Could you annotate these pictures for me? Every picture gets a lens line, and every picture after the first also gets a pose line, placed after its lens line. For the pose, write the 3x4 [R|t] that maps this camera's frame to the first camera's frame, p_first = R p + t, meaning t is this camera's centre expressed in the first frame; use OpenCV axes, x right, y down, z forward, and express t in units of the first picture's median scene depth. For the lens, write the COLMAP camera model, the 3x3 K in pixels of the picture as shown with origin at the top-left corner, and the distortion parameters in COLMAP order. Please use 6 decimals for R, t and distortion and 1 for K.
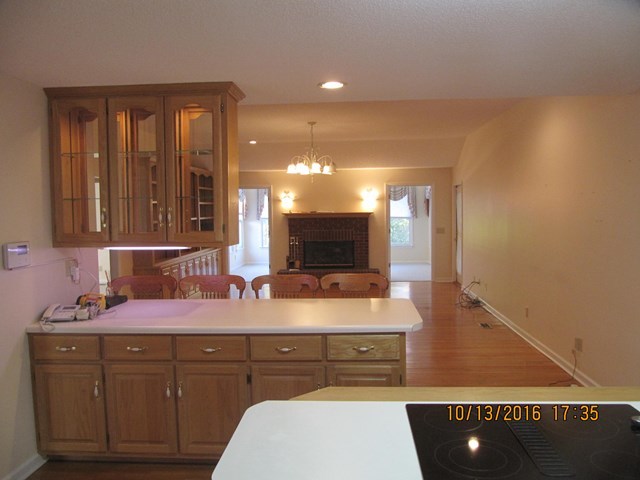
lens RADIAL K [[529.4, 0, 320.0], [0, 529.4, 240.0], [0, 0, 1]] dist [-0.038762, 0.017786]
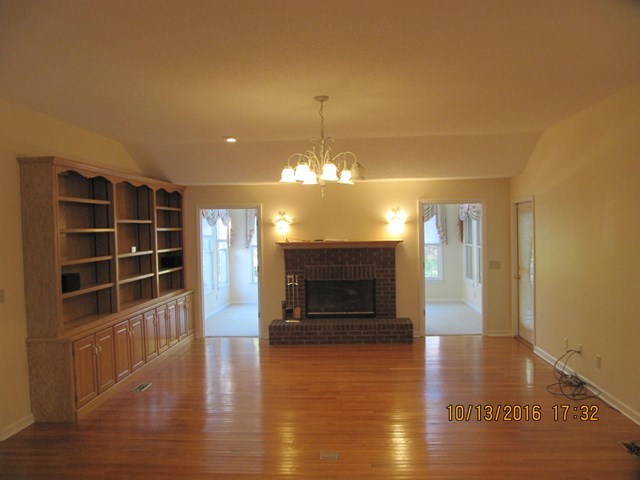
lens RADIAL K [[529.4, 0, 320.0], [0, 529.4, 240.0], [0, 0, 1]] dist [-0.038762, 0.017786]
pose [[0.999977, -0.005843, 0.003469, -0.013640], [0.005970, 0.999261, -0.037958, -0.026062], [-0.003245, 0.037978, 0.999273, 0.277437]]
